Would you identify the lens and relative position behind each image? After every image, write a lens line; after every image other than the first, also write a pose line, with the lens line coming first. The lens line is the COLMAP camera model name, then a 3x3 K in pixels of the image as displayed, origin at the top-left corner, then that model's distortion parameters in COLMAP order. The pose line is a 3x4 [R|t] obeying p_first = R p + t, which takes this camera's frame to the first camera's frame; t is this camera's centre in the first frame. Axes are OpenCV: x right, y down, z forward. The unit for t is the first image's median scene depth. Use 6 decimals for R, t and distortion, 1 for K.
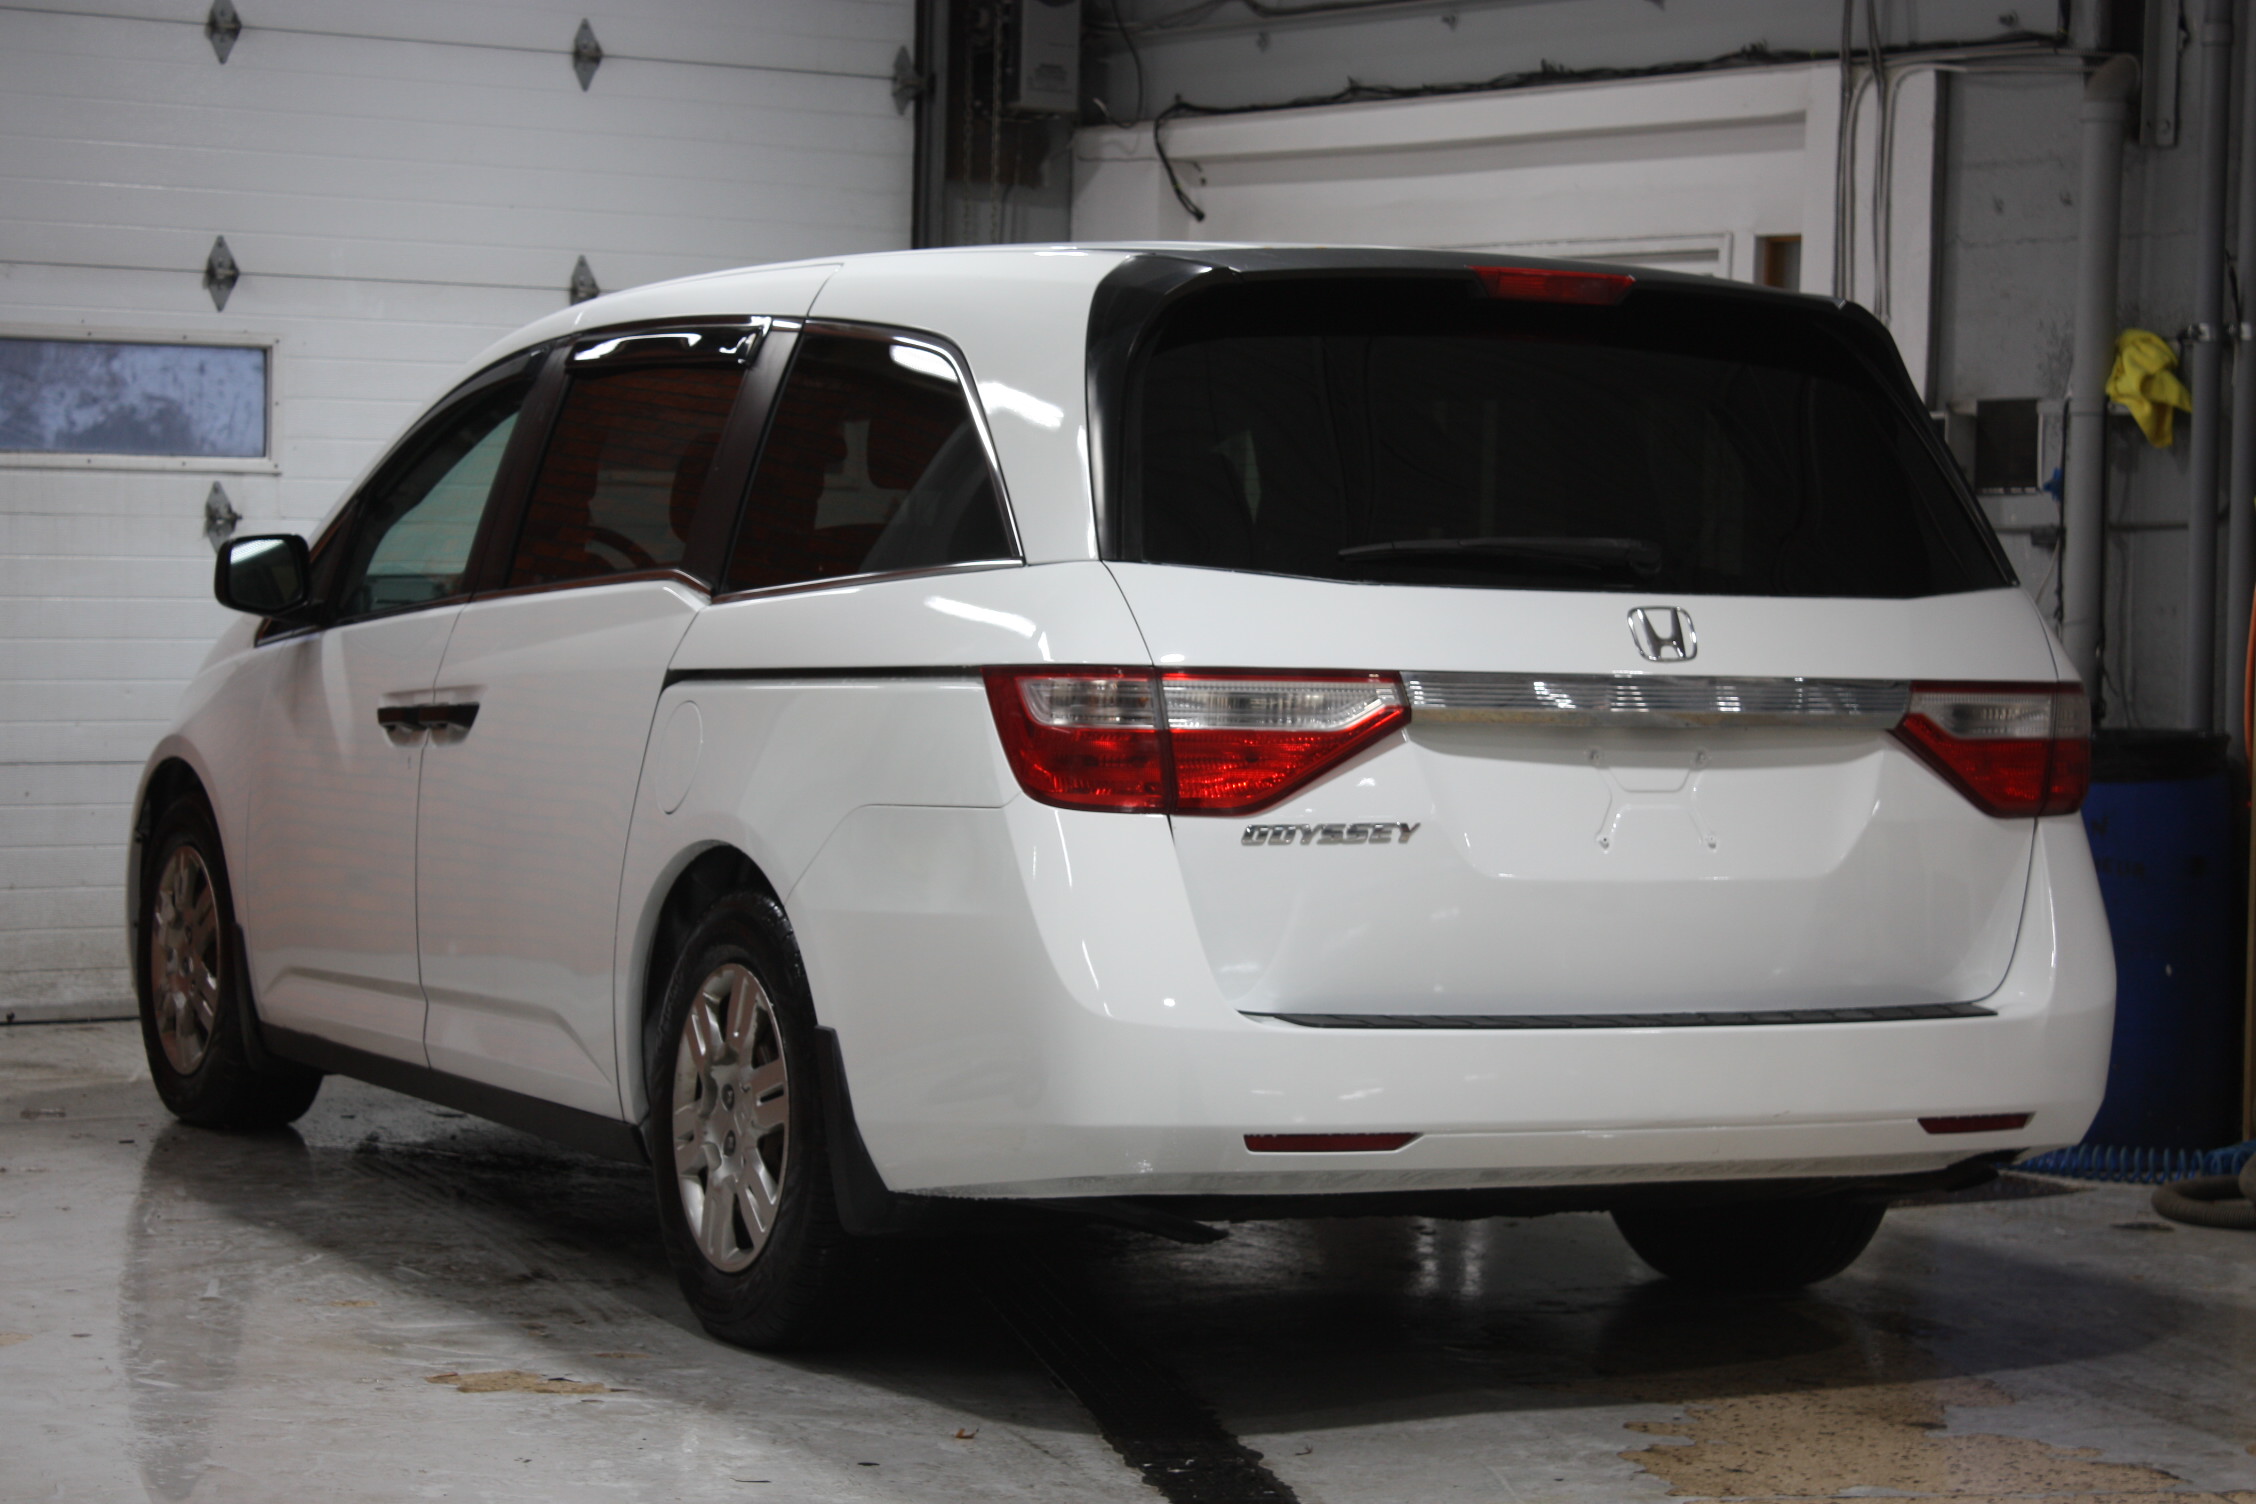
lens RADIAL K [[5159.8, 0, 1128.1], [0, 5159.8, 755.0], [0, 0, 1]] dist [0.062624, 0.000000]
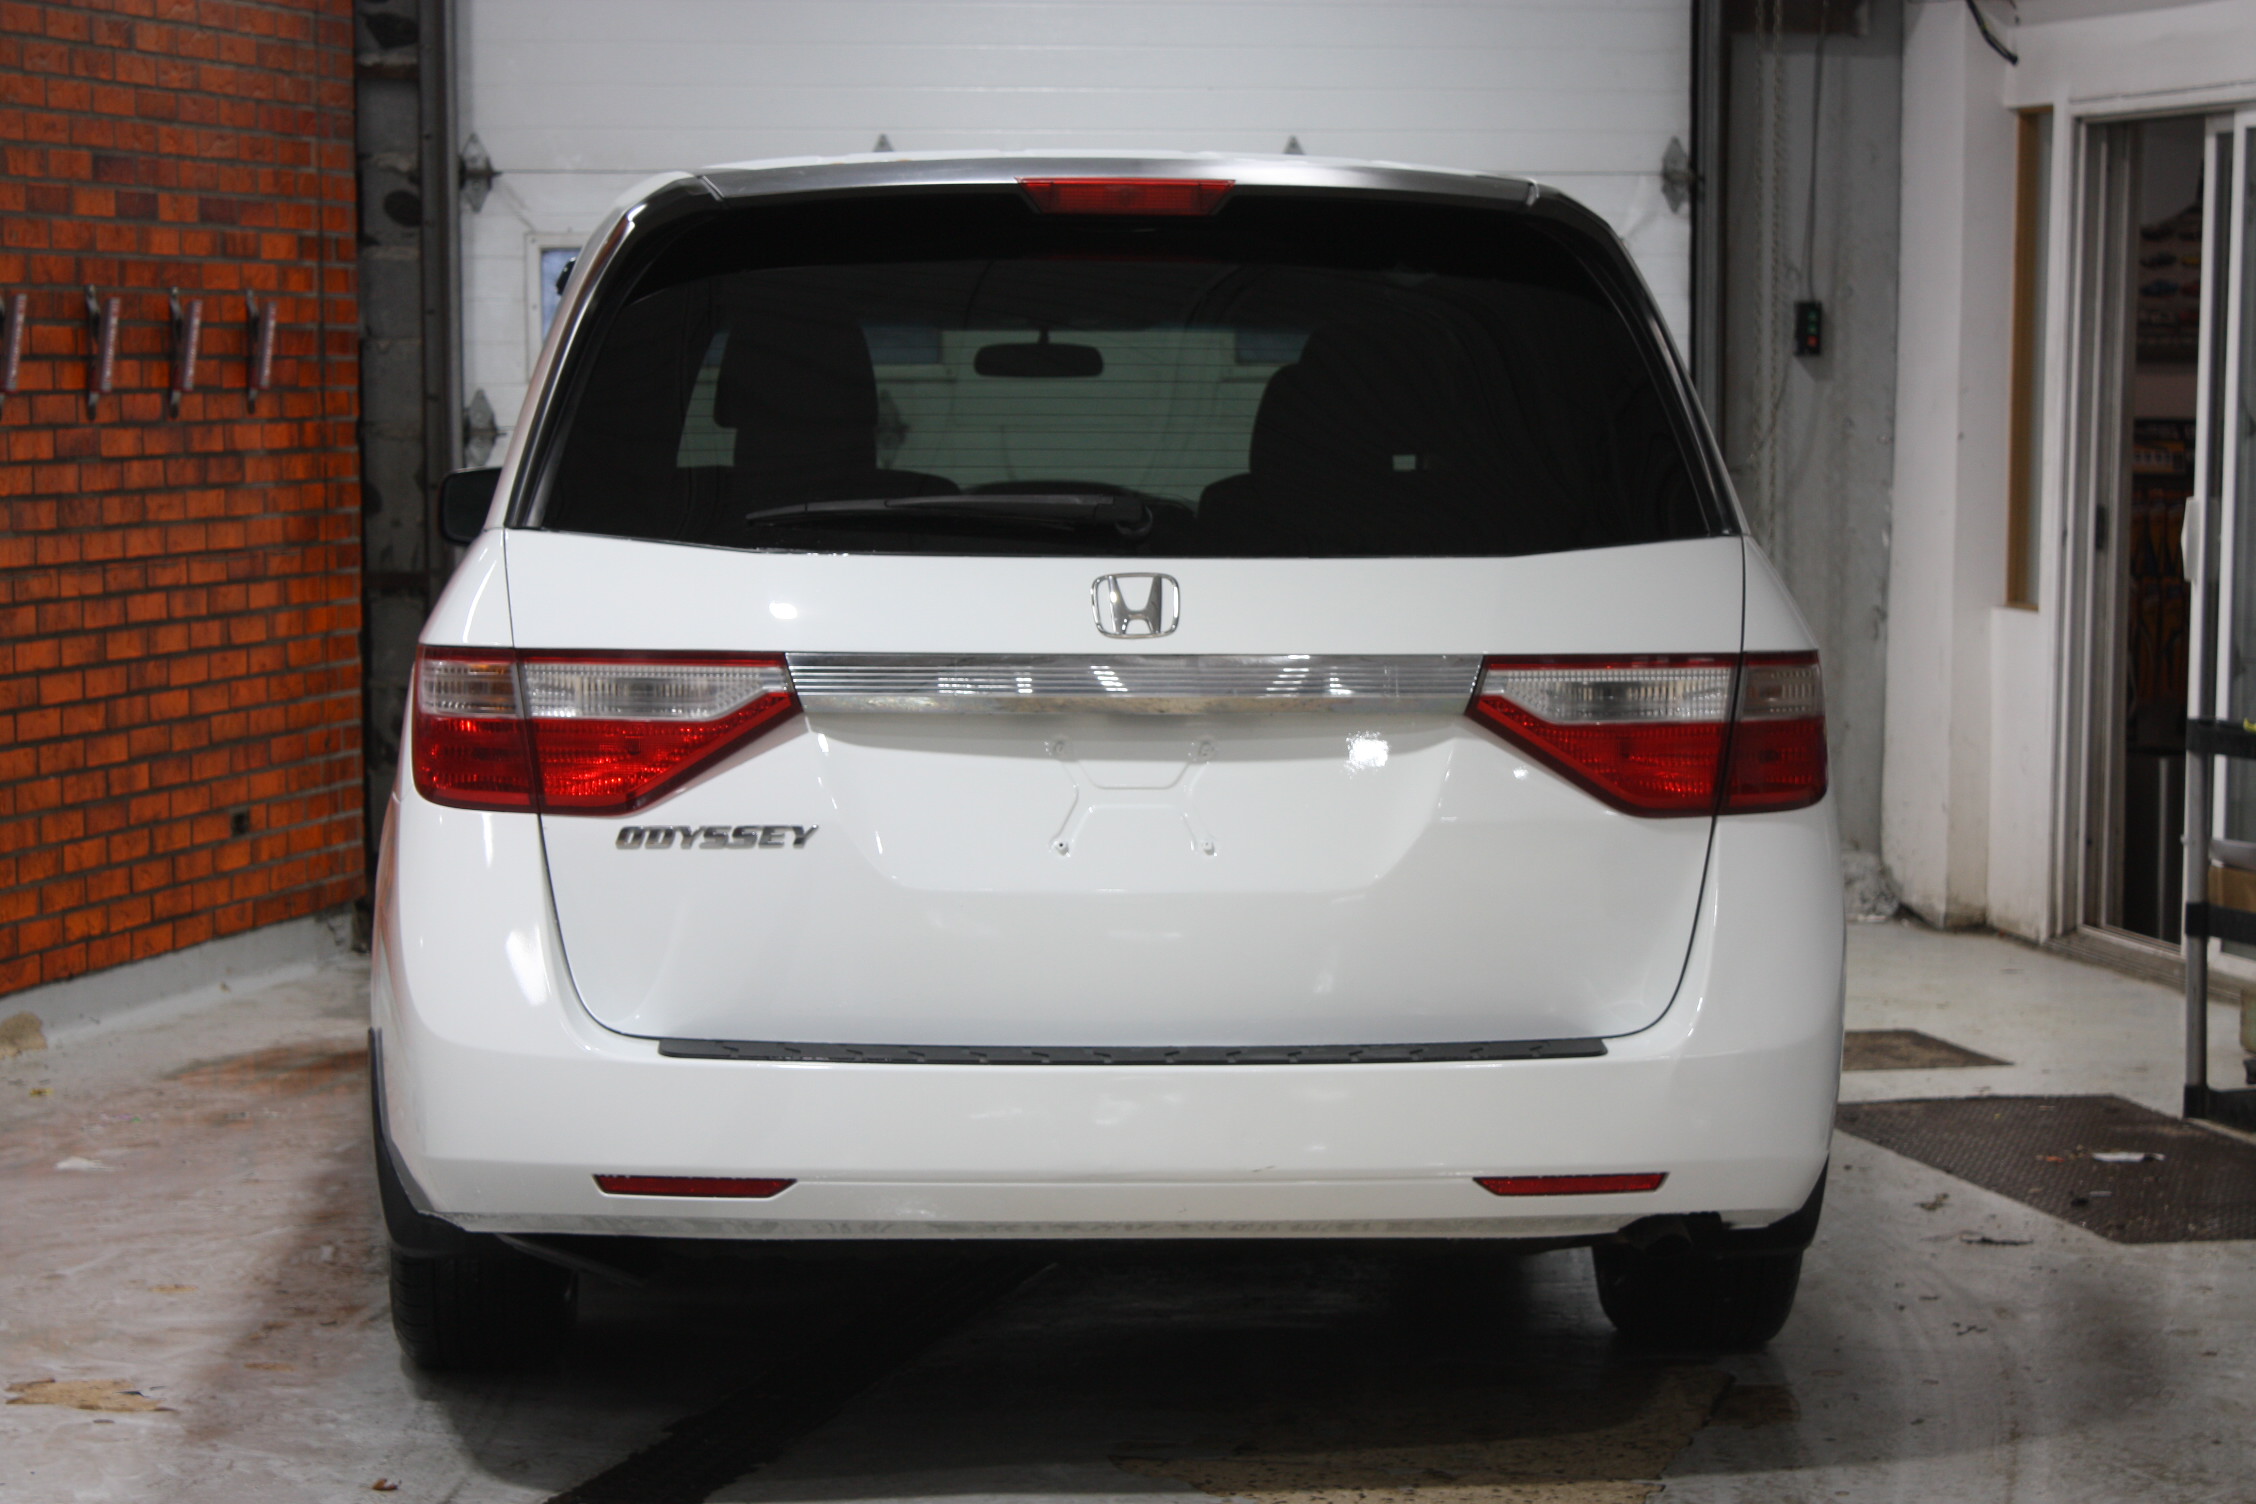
lens RADIAL K [[5276.7, 0, 1127.8], [0, 5276.7, 749.0], [0, 0, 1]] dist [0.032958, 0.000000]
pose [[0.913080, 0.008226, -0.407697, 0.467764], [0.004267, 0.999549, 0.029723, -0.026071], [0.407758, -0.028879, 0.912633, 0.202604]]
